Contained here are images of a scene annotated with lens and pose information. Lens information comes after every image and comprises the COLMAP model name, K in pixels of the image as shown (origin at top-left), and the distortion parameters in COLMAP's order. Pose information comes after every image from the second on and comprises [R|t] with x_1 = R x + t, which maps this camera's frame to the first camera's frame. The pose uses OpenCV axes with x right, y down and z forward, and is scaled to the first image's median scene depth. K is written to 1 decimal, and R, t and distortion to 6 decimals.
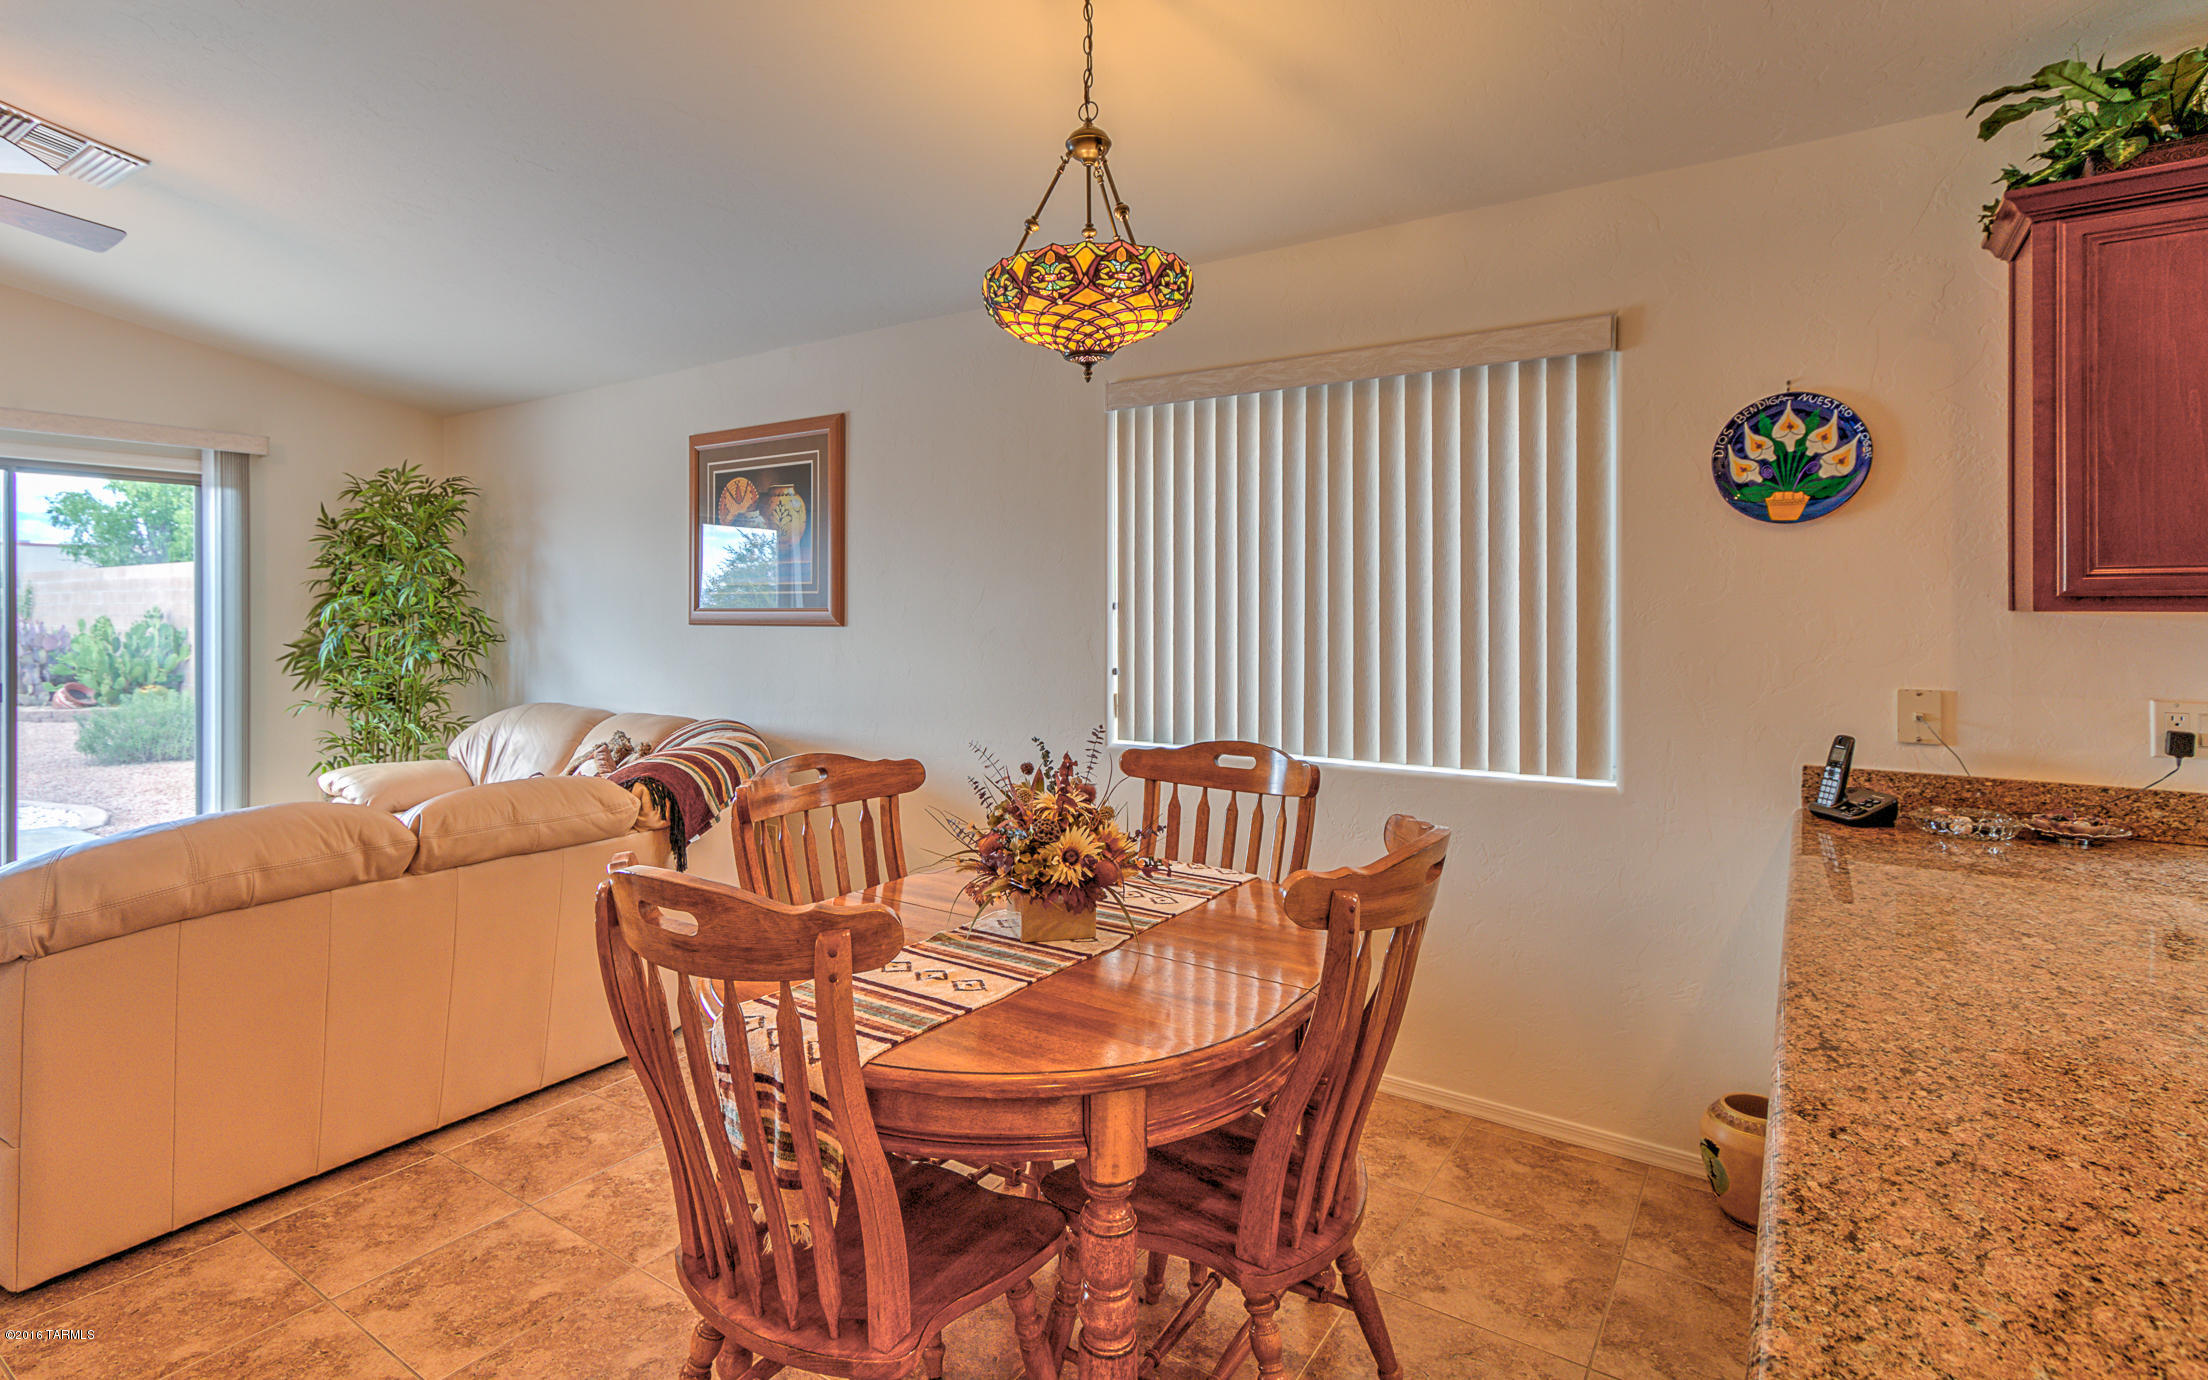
lens RADIAL K [[1078.0, 0, 1049.1], [0, 1078.0, 611.6], [0, 0, 1]] dist [0.000432, 0.000531]
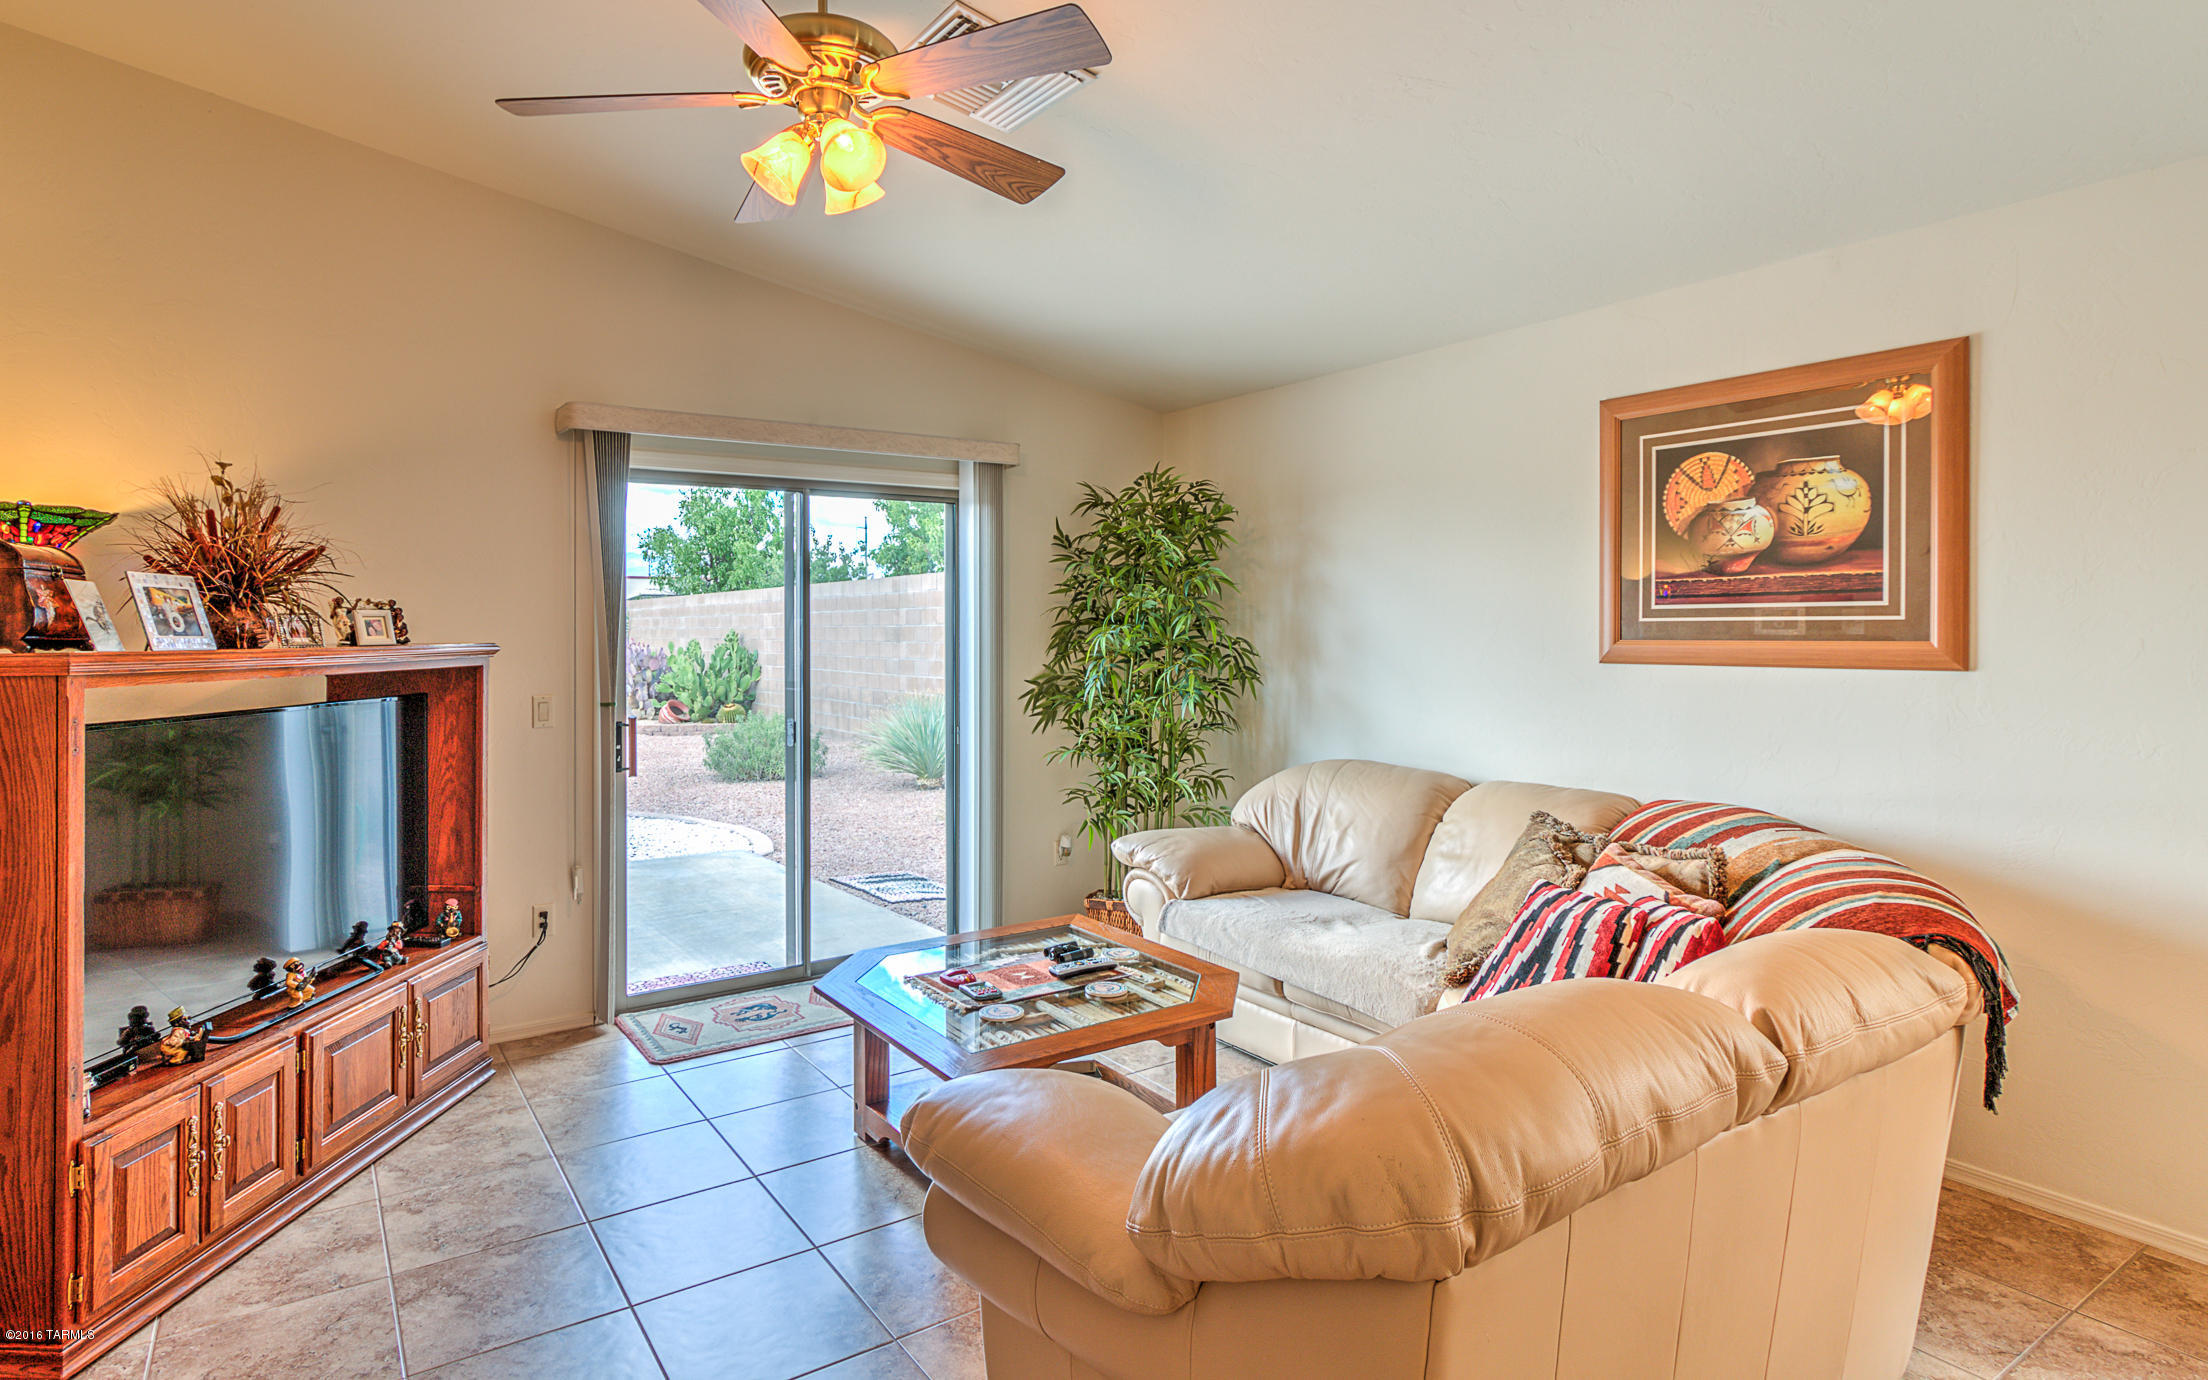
lens RADIAL K [[1161.1, 0, 1110.0], [0, 1161.1, 643.5], [0, 0, 1]] dist [0.000447, 0.000401]
pose [[0.940586, -0.002618, -0.339545, -0.322911], [0.006873, 0.999912, 0.011328, -0.010265], [0.339485, -0.012988, 0.940522, 0.134938]]
